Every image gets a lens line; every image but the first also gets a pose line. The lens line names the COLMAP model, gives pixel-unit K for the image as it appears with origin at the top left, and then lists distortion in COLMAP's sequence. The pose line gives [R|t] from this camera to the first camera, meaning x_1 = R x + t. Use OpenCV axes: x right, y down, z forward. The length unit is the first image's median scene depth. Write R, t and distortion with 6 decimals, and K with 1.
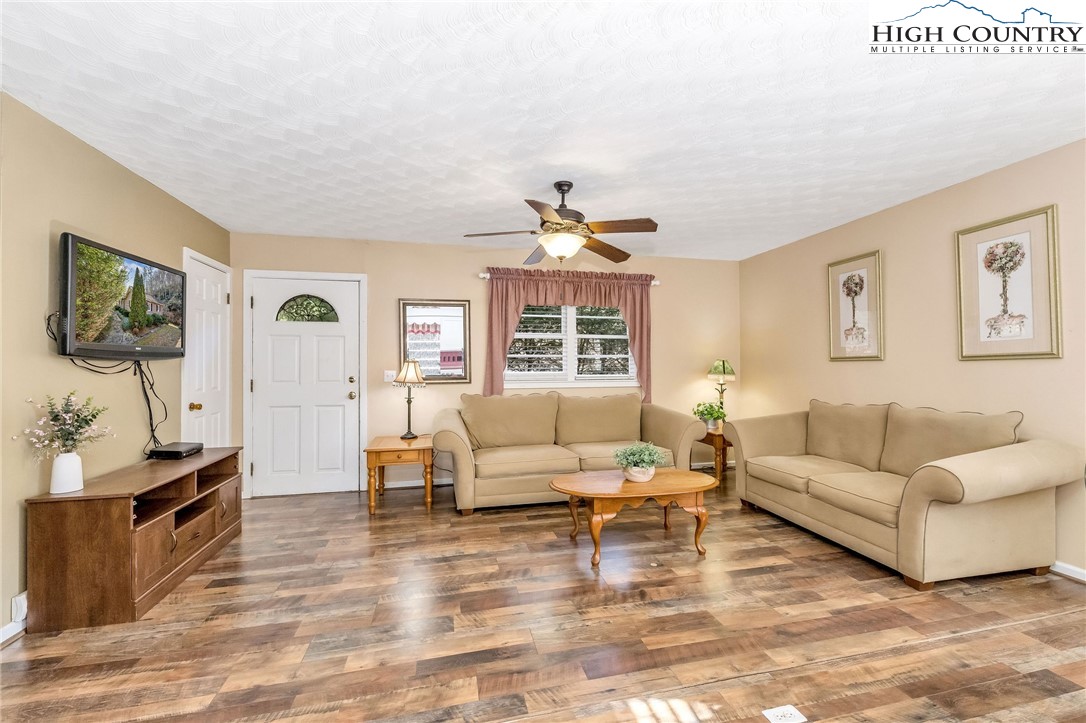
lens RADIAL K [[432.5, 0, 543.0], [0, 432.5, 361.5], [0, 0, 1]] dist [-0.000324, 0.000236]
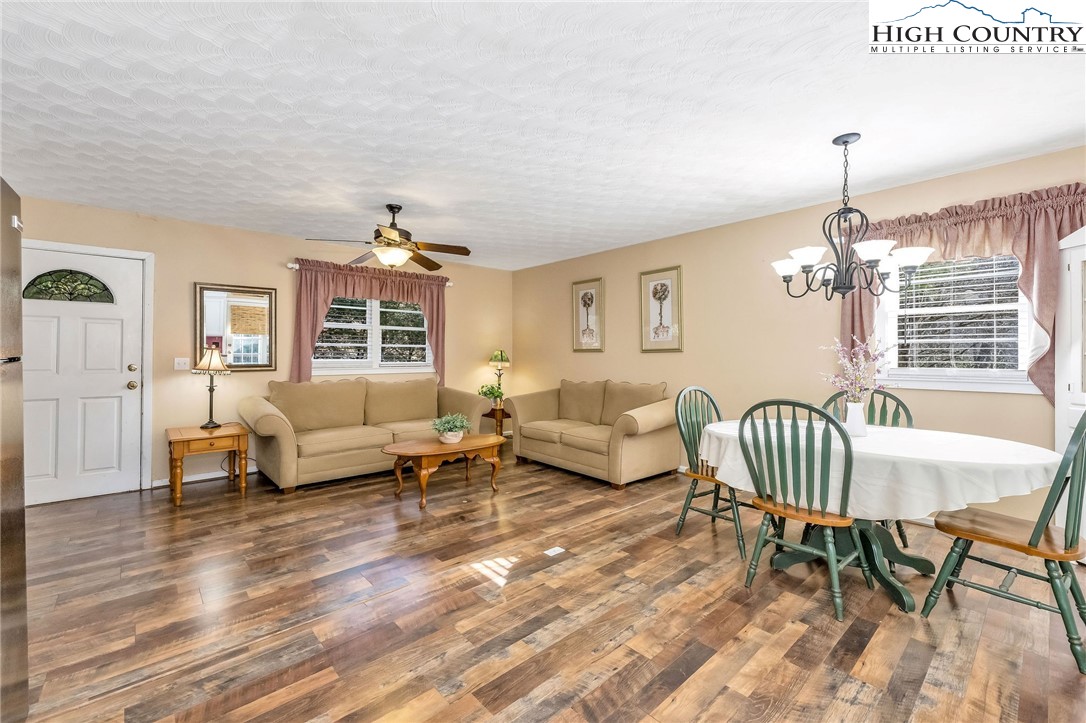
lens RADIAL K [[431.1, 0, 517.3], [0, 431.1, 346.0], [0, 0, 1]] dist [-0.000100, 0.000083]
pose [[0.894189, 0.014708, 0.447448, -0.158966], [-0.010639, 0.999876, -0.011605, -0.002650], [-0.447563, 0.005616, 0.894235, -0.216302]]
